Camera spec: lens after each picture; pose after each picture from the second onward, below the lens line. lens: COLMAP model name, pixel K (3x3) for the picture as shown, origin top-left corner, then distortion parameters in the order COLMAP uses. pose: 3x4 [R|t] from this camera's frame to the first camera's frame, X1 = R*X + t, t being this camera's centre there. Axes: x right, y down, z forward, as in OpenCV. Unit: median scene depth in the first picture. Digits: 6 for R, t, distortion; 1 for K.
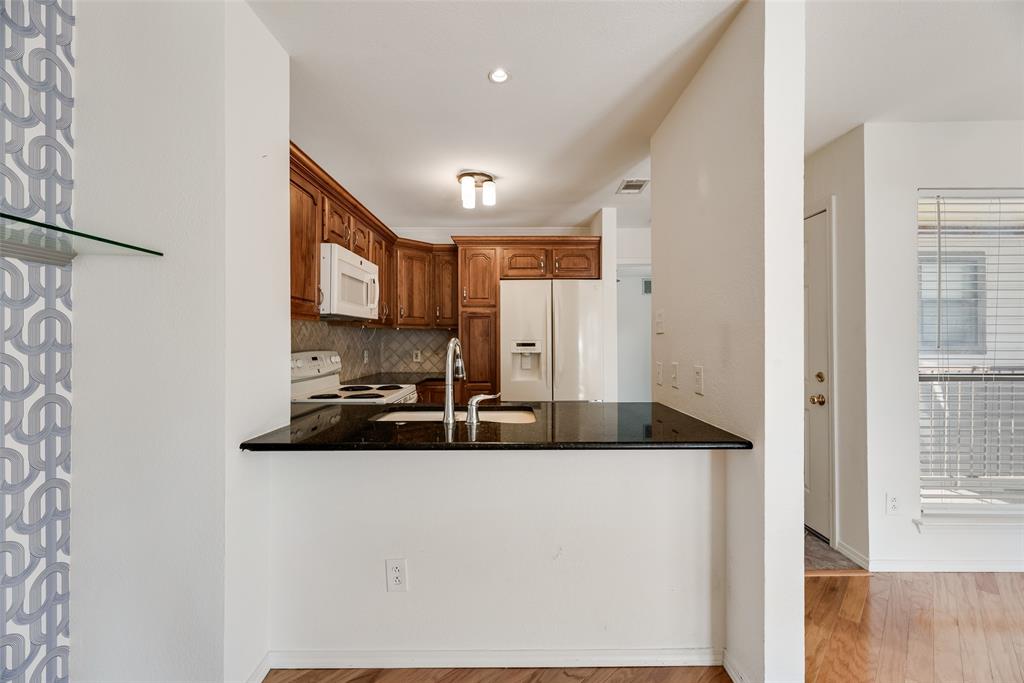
lens RADIAL K [[415.7, 0, 512.2], [0, 415.7, 336.2], [0, 0, 1]] dist [0.006225, 0.000126]
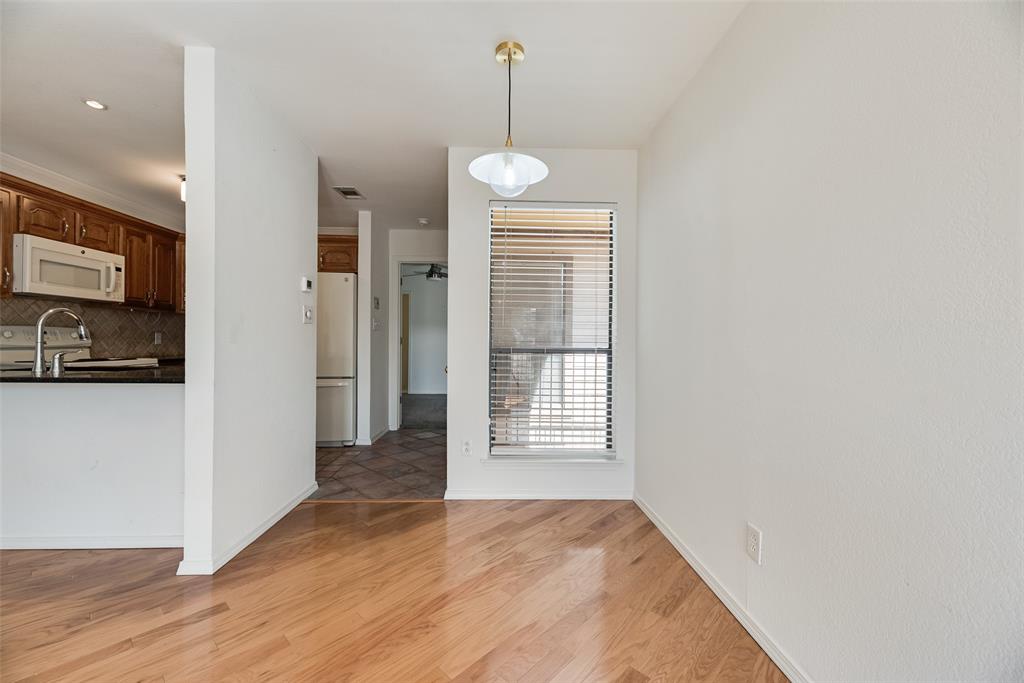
lens RADIAL K [[415.7, 0, 508.8], [0, 415.7, 342.1], [0, 0, 1]] dist [0.006225, 0.000126]
pose [[0.999678, 0.011310, 0.022701, 0.950441], [-0.011434, 0.999920, 0.005349, 0.068753], [-0.022639, -0.005607, 0.999728, -0.254482]]
